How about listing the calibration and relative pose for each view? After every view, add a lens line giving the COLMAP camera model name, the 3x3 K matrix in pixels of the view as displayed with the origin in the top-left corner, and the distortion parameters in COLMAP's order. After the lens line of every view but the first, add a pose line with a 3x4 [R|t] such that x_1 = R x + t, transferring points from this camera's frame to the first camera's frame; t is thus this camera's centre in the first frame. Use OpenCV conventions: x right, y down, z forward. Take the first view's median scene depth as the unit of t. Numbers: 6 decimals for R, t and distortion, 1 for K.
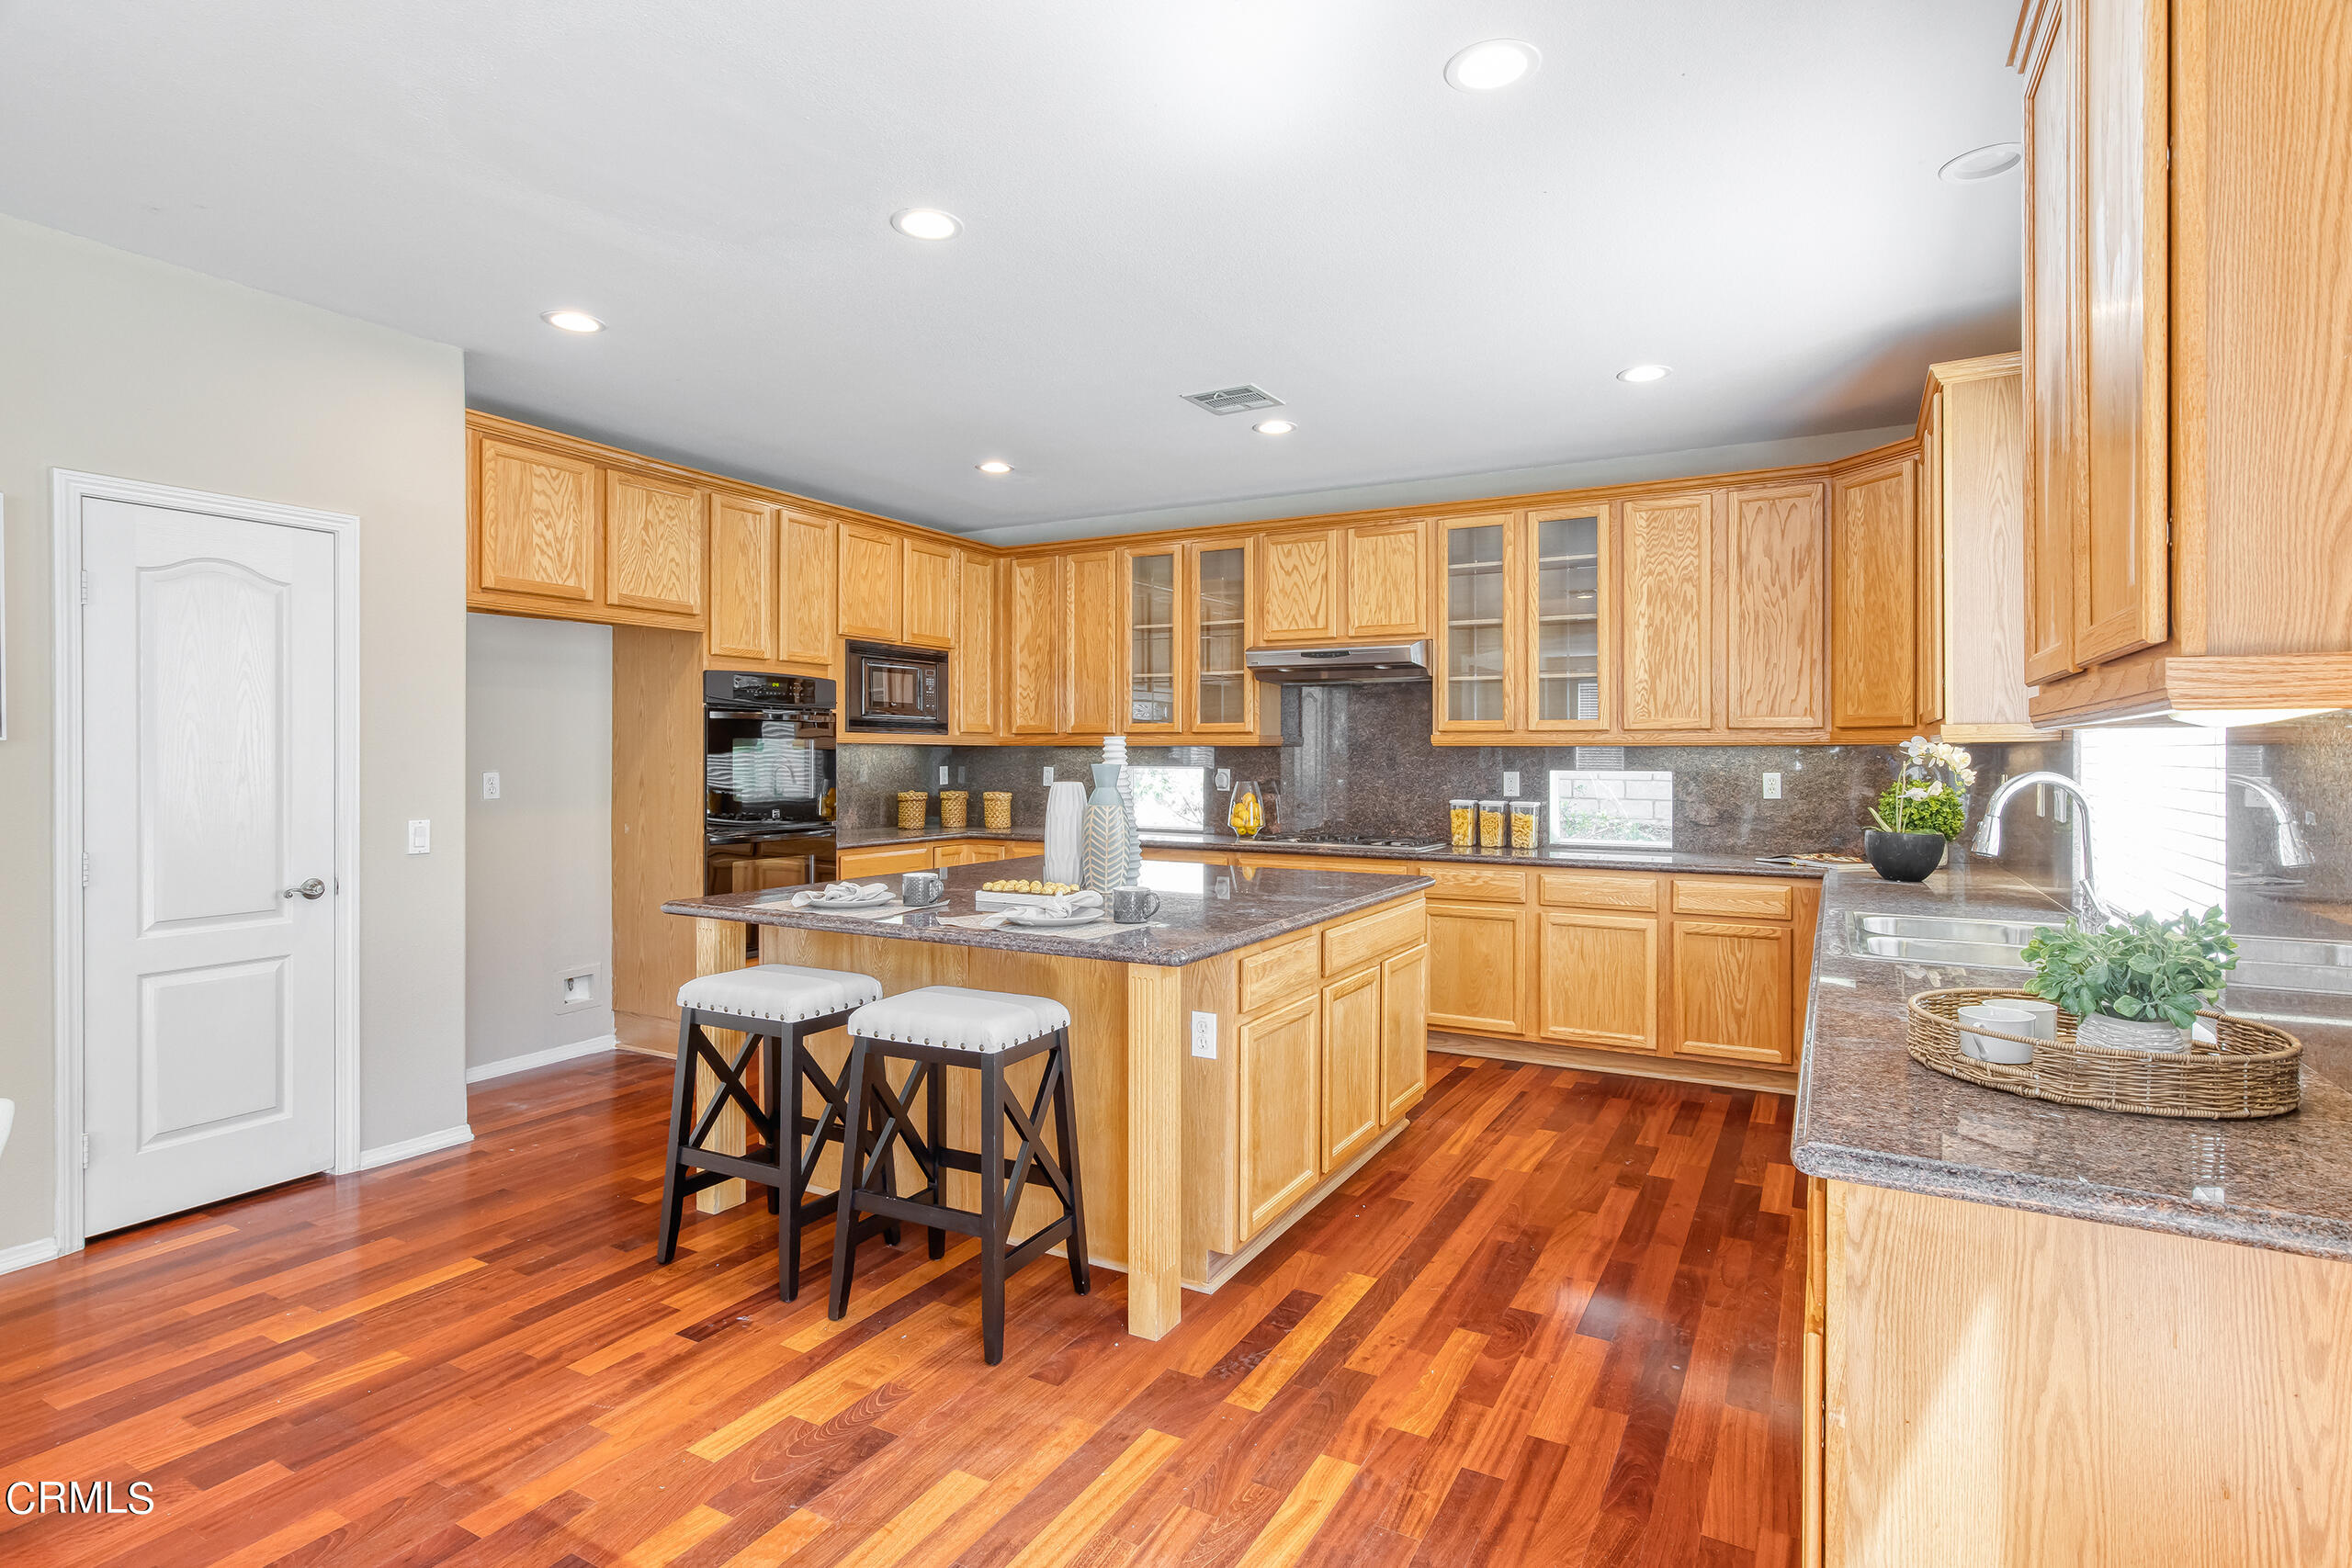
lens RADIAL K [[1182.4, 0, 1173.9], [0, 1182.4, 759.5], [0, 0, 1]] dist [0.000213, 0.003889]
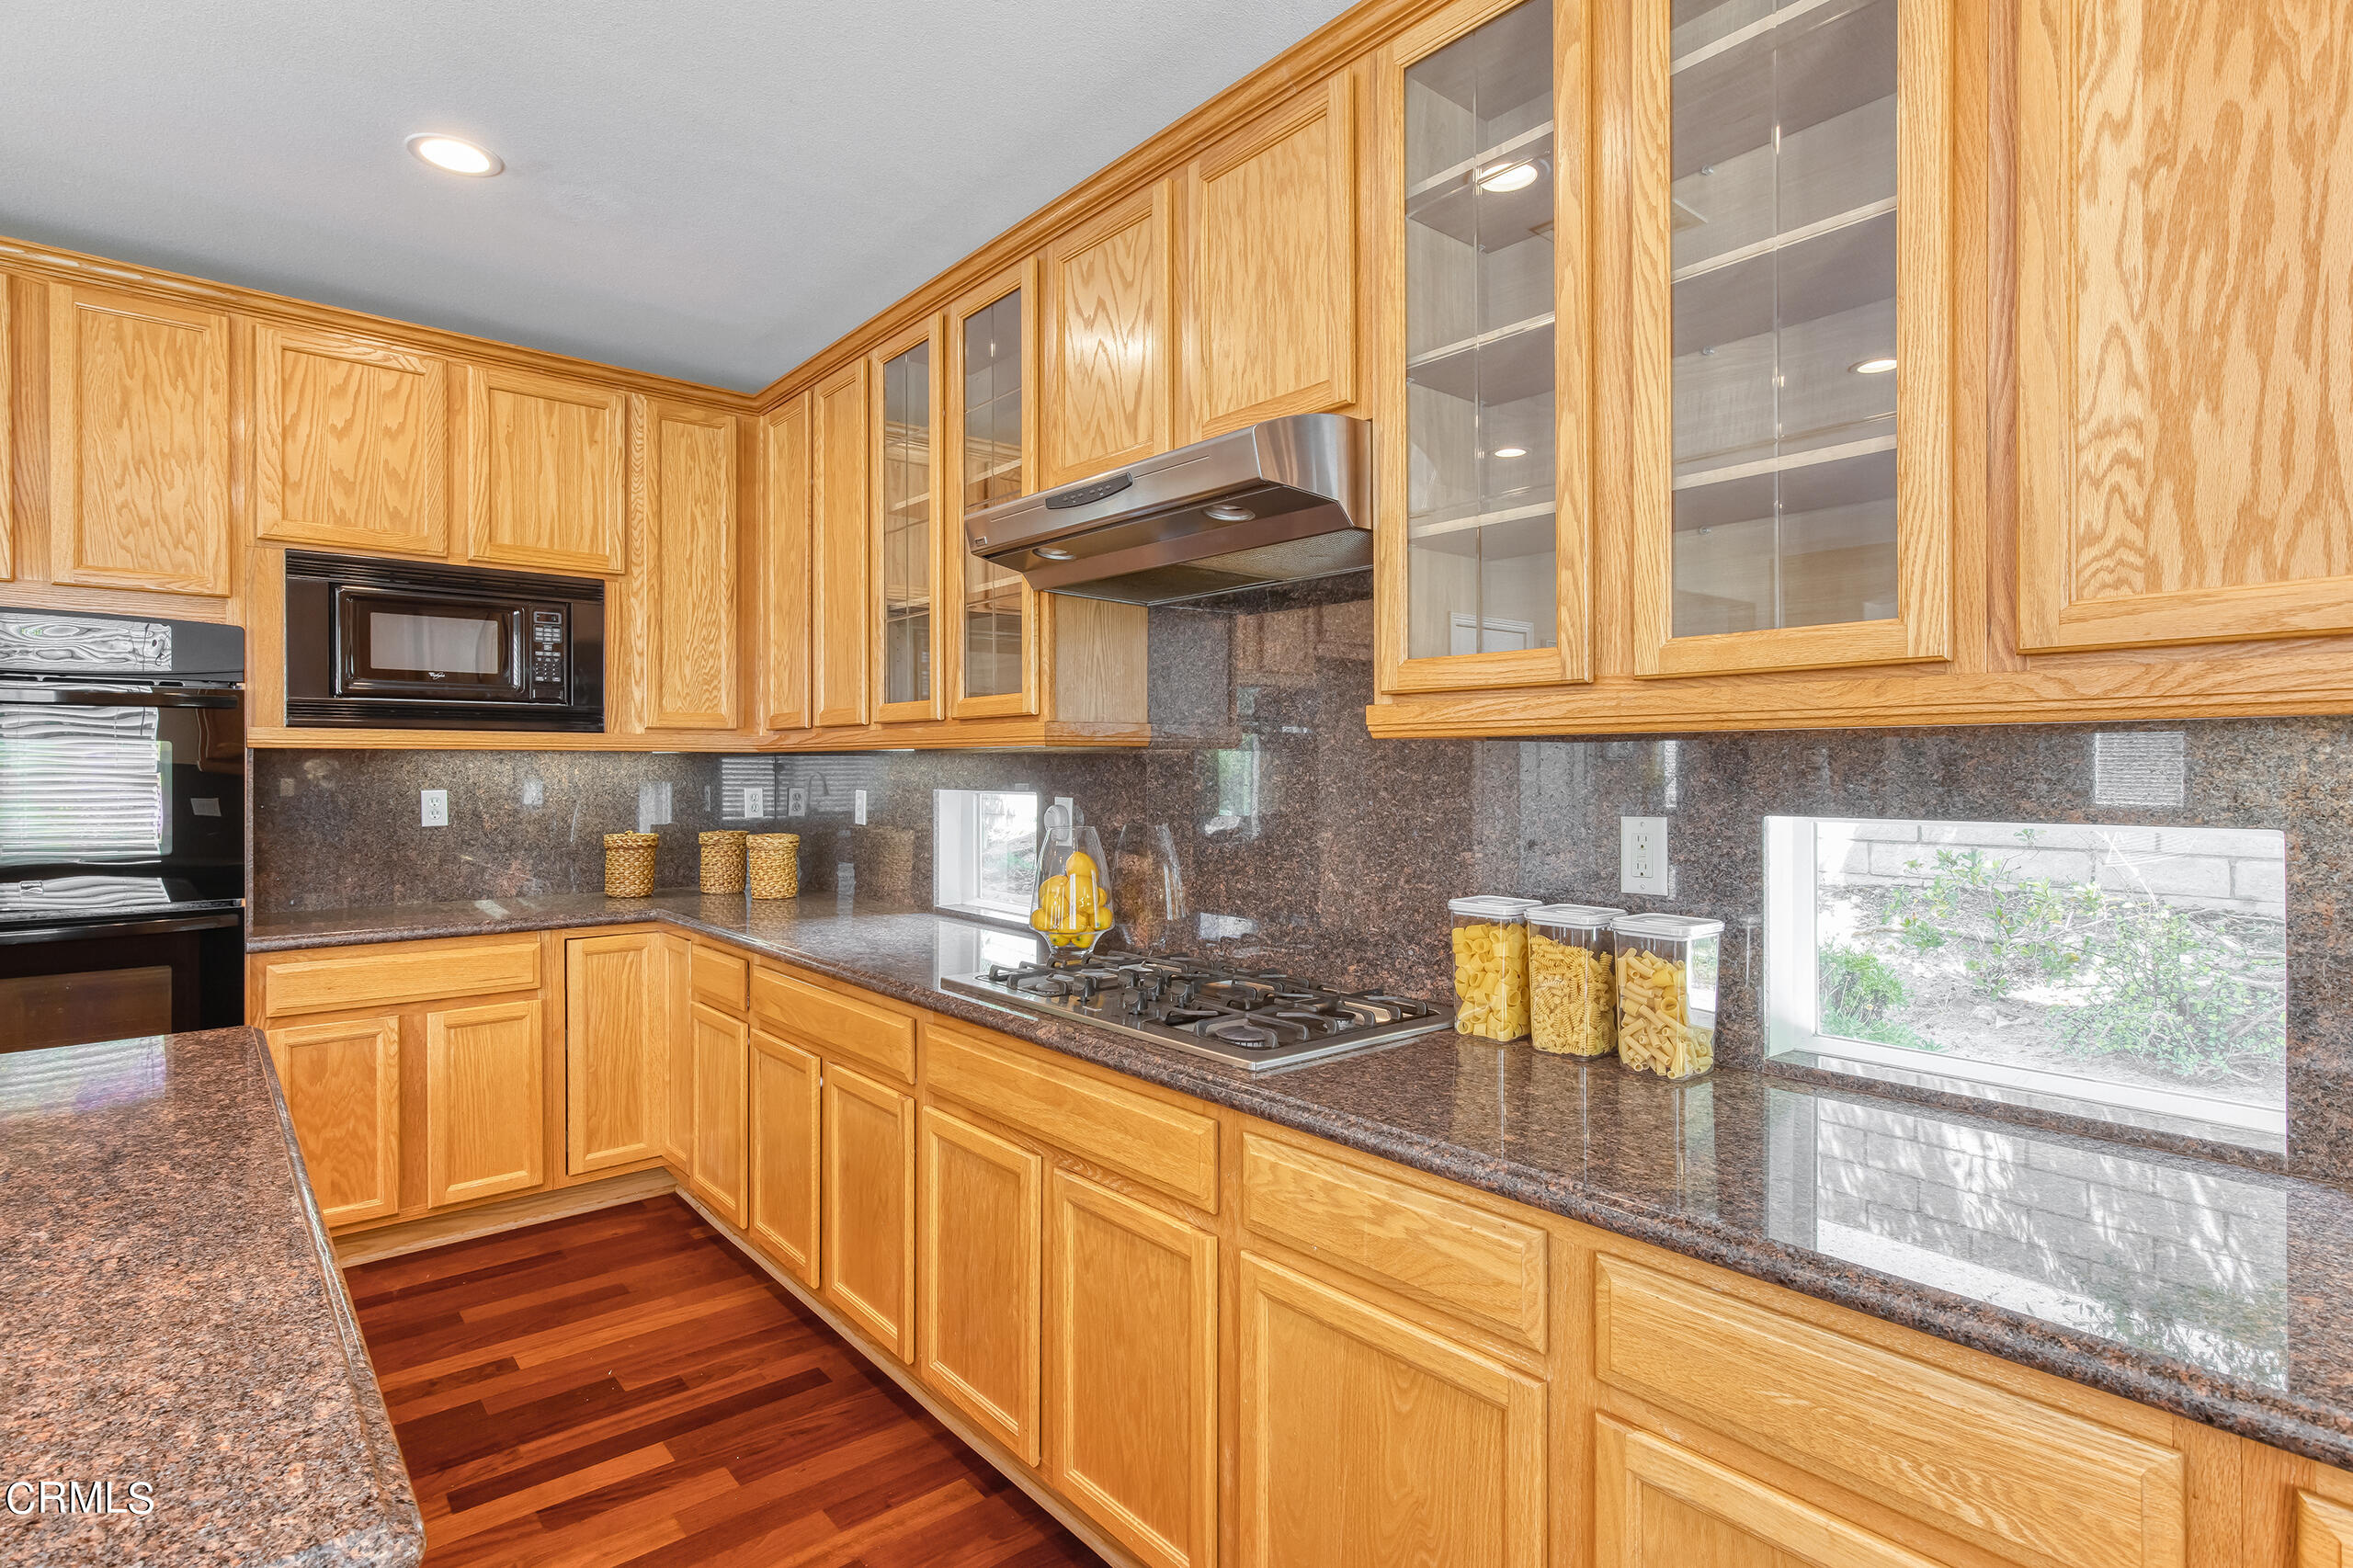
lens RADIAL K [[1183.0, 0, 1169.7], [0, 1183.0, 771.4], [0, 0, 1]] dist [0.000213, 0.003889]
pose [[0.939138, -0.002698, -0.343531, 0.308822], [0.001847, 0.999994, -0.002803, -0.001655], [0.343536, 0.001998, 0.939137, 0.737650]]
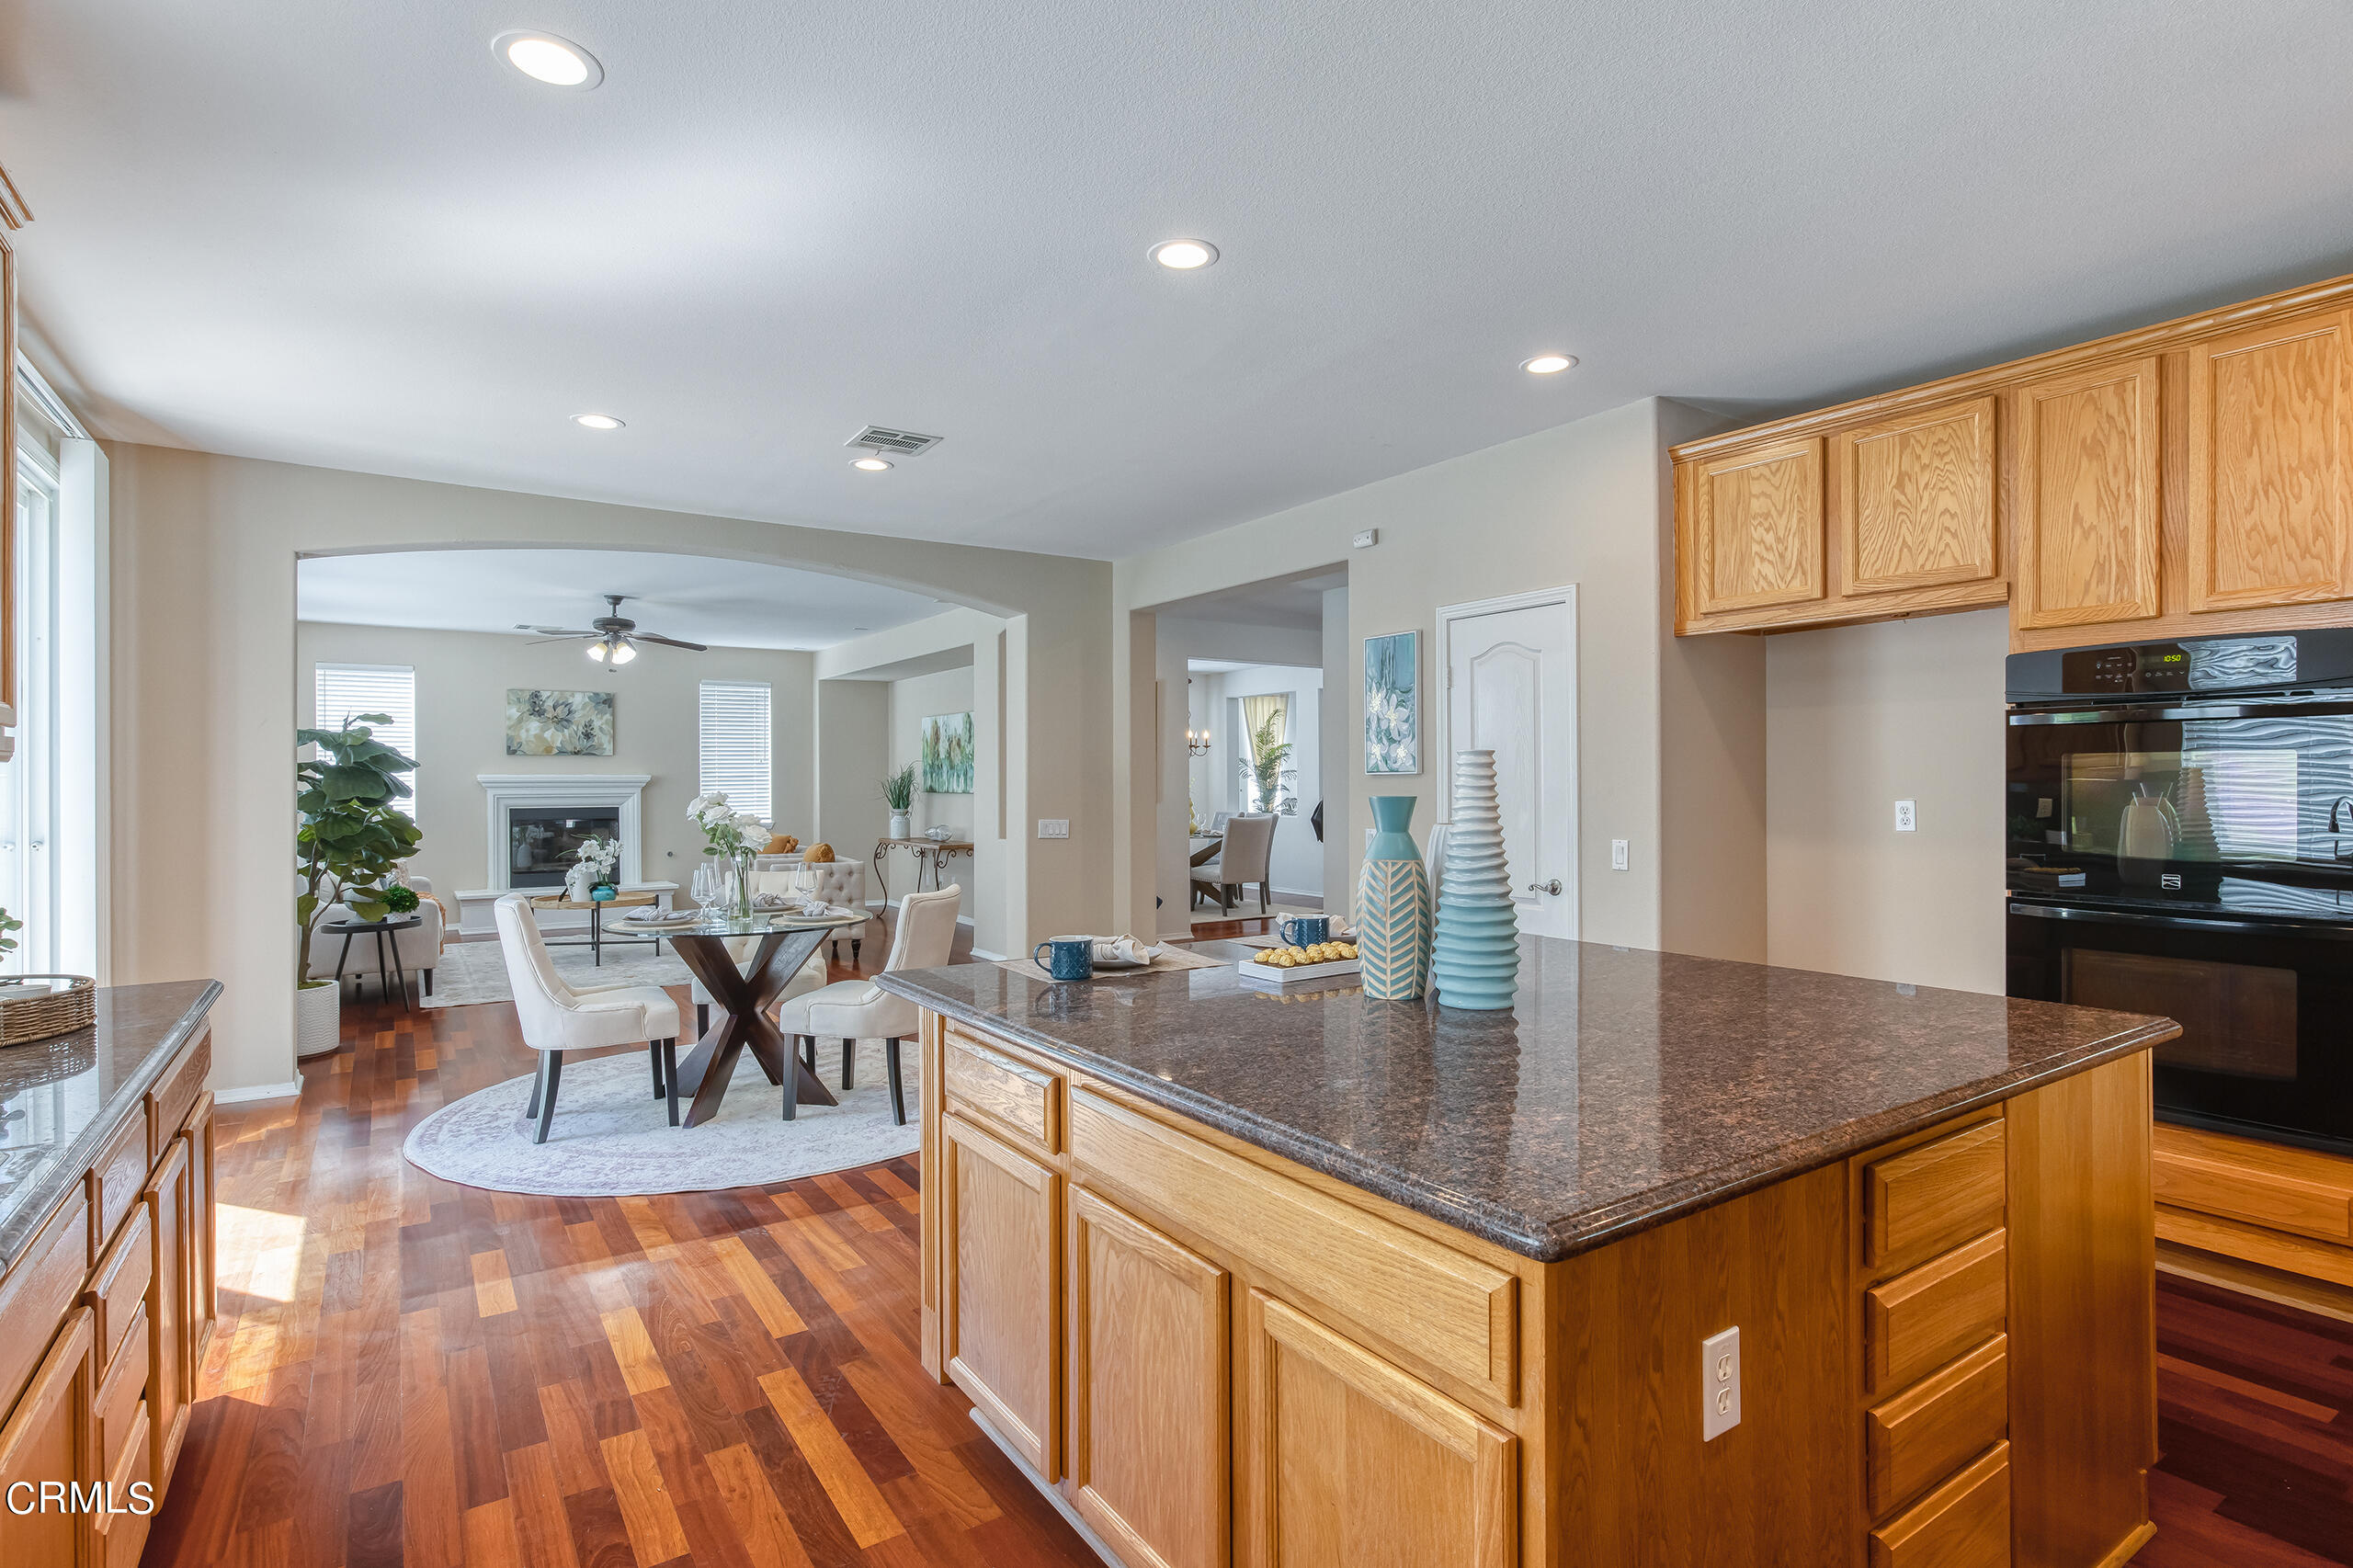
lens RADIAL K [[1183.0, 0, 1190.7], [0, 1183.0, 777.6], [0, 0, 1]] dist [0.000213, 0.003889]
pose [[-0.441973, -0.003323, -0.897022, 0.420418], [-0.001035, 0.999994, -0.003195, -0.002708], [0.897028, -0.000483, -0.441974, 0.878931]]
